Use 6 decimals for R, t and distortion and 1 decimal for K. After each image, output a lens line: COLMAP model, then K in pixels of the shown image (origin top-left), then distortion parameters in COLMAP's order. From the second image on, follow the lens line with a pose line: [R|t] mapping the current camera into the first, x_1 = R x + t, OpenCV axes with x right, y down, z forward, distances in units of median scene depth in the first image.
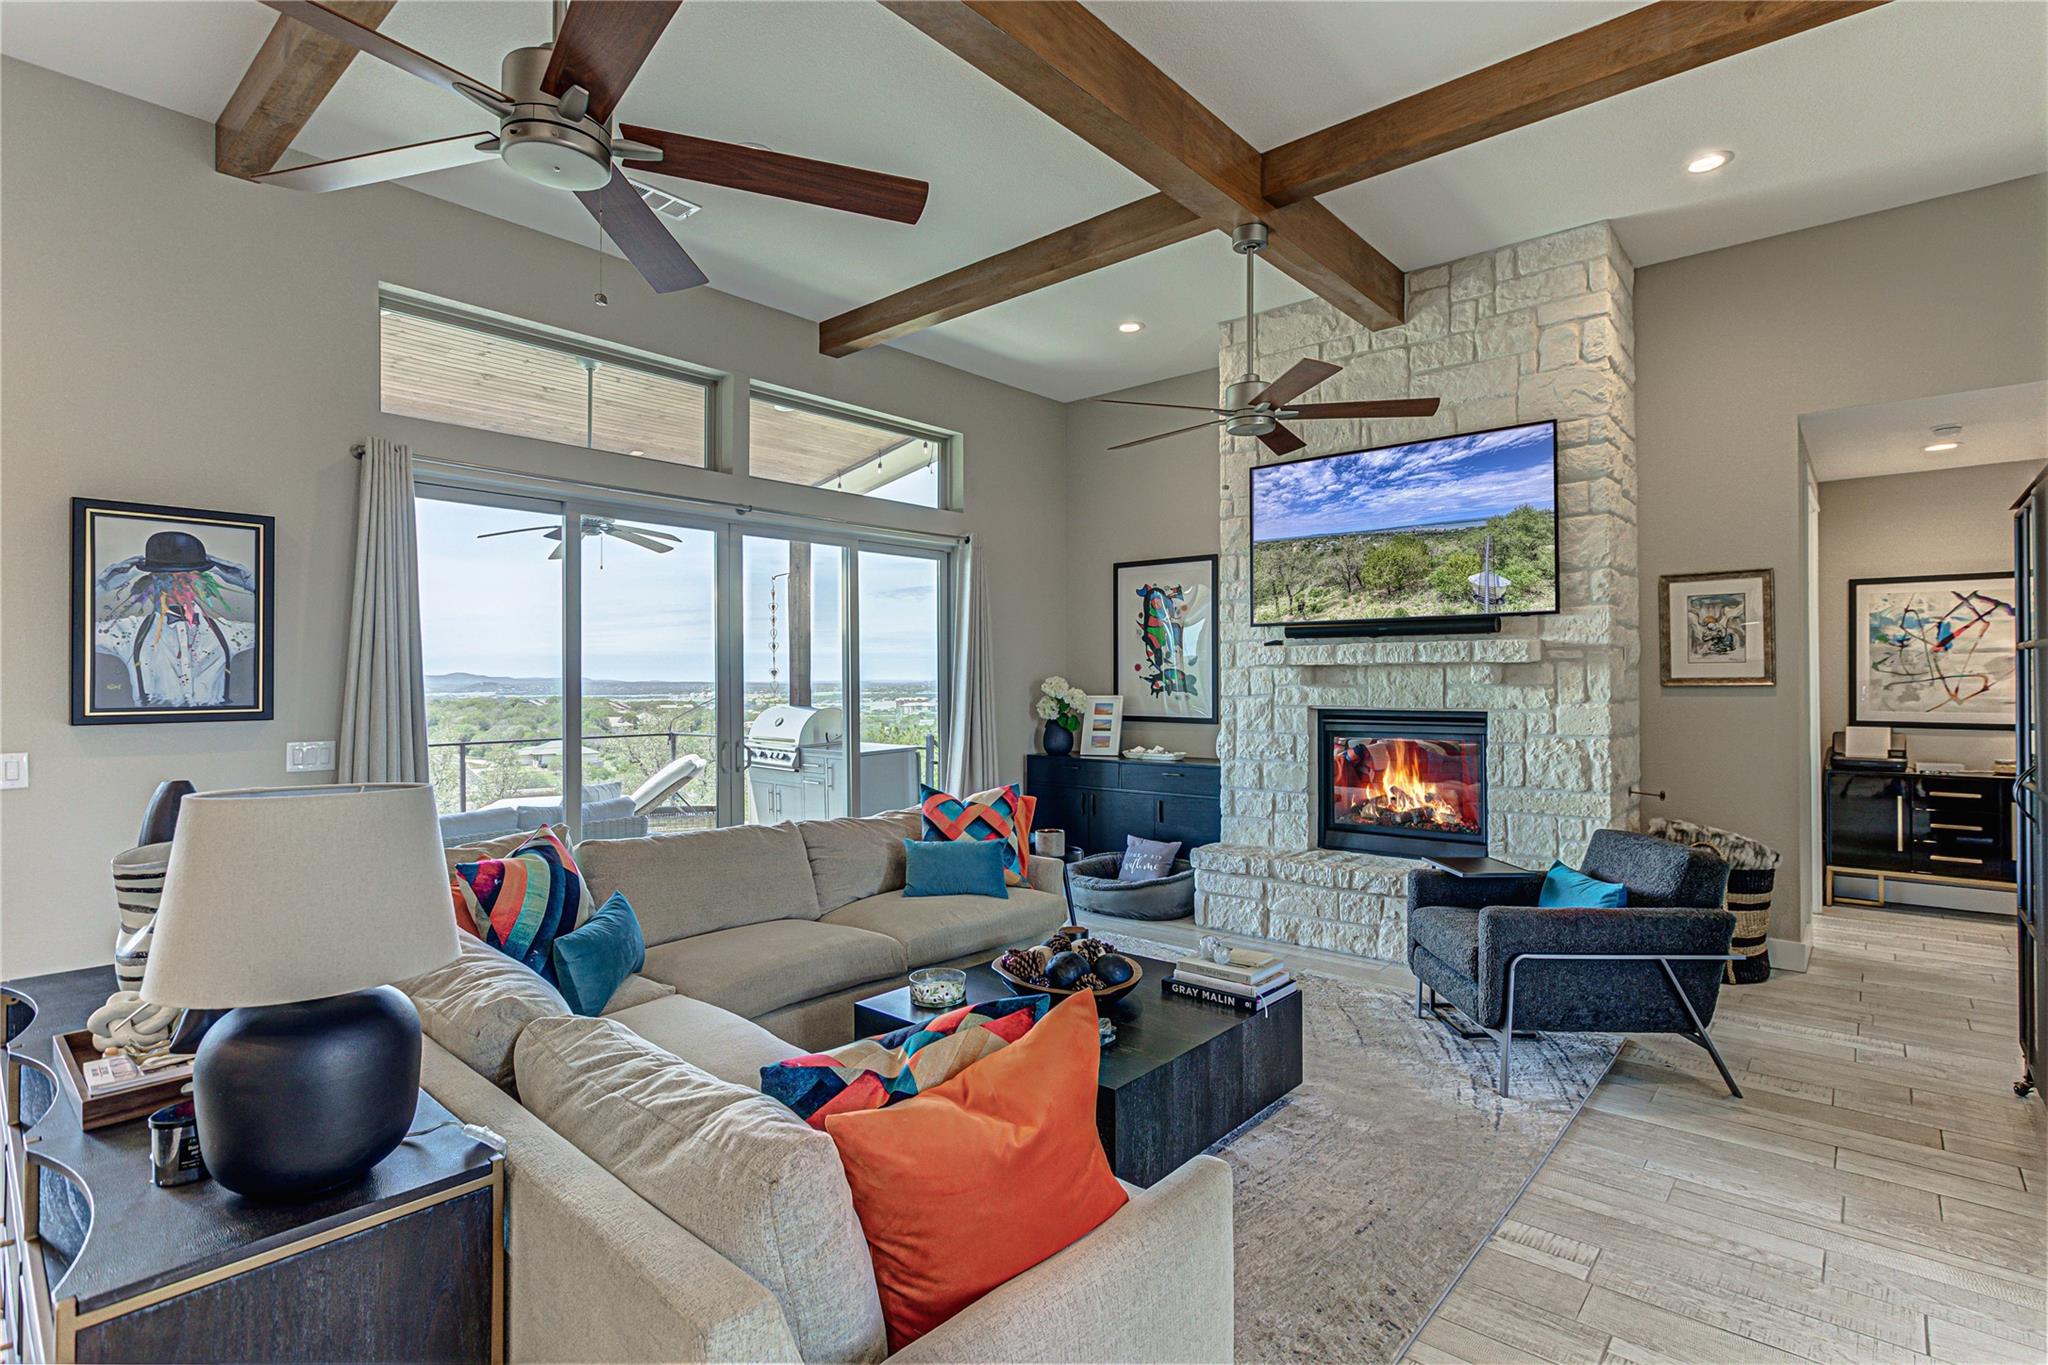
lens RADIAL K [[993.3, 0, 1024.0], [0, 993.3, 682.5], [0, 0, 1]] dist [-0.003211, -0.000119]
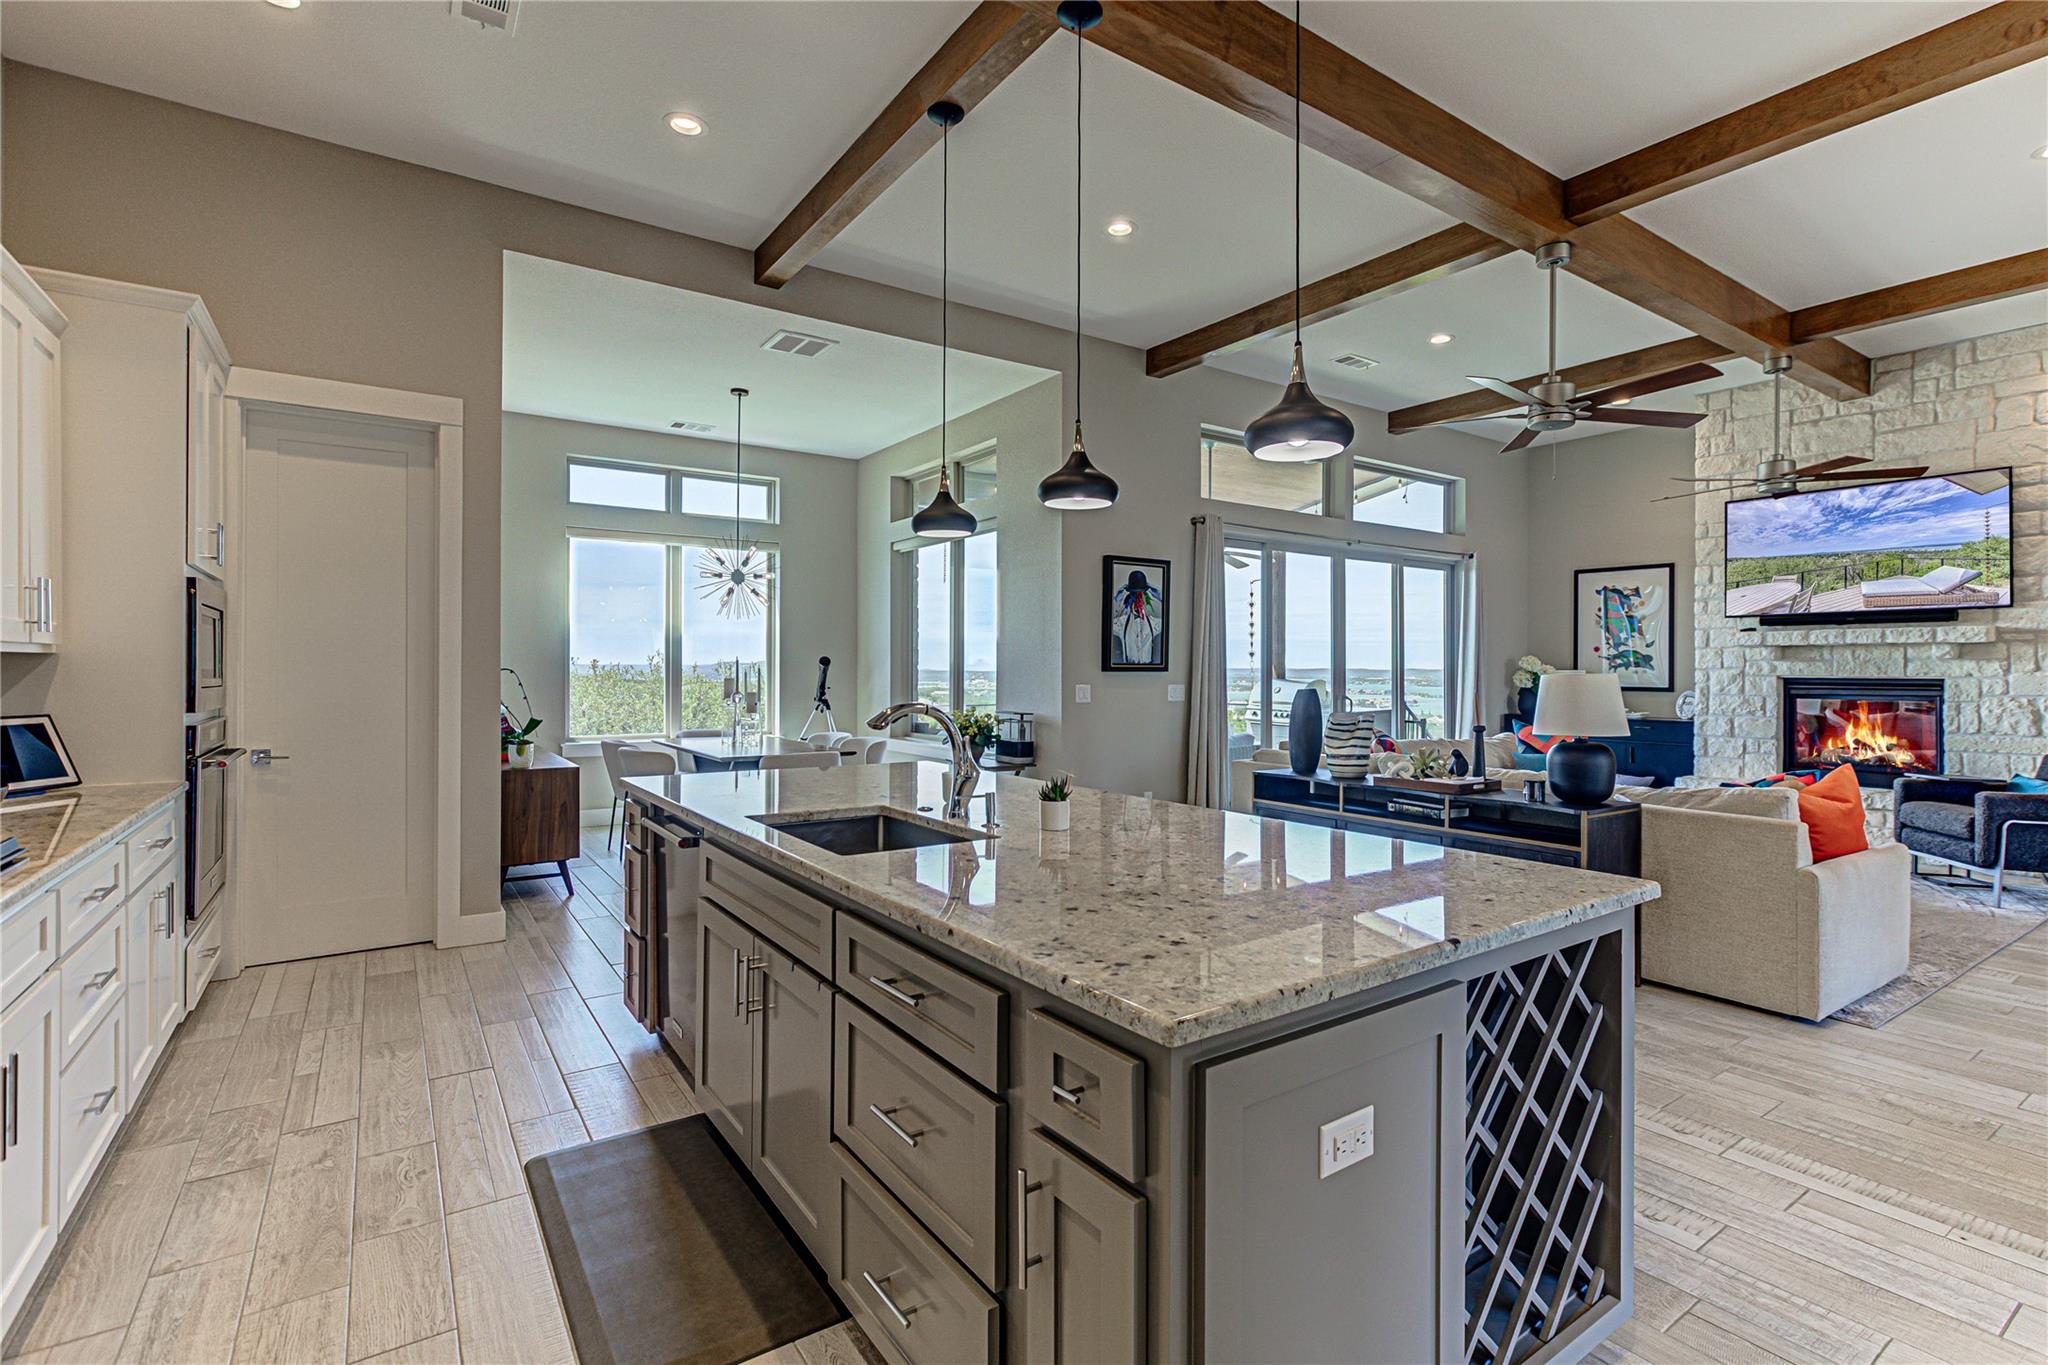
lens RADIAL K [[950.4, 0, 1037.2], [0, 950.4, 670.7], [0, 0, 1]] dist [0.001652, -0.000107]
pose [[0.970994, 0.007971, -0.238971, -0.428863], [-0.008365, 0.999965, -0.000631, 0.029043], [0.238957, 0.002612, 0.971027, -0.566353]]
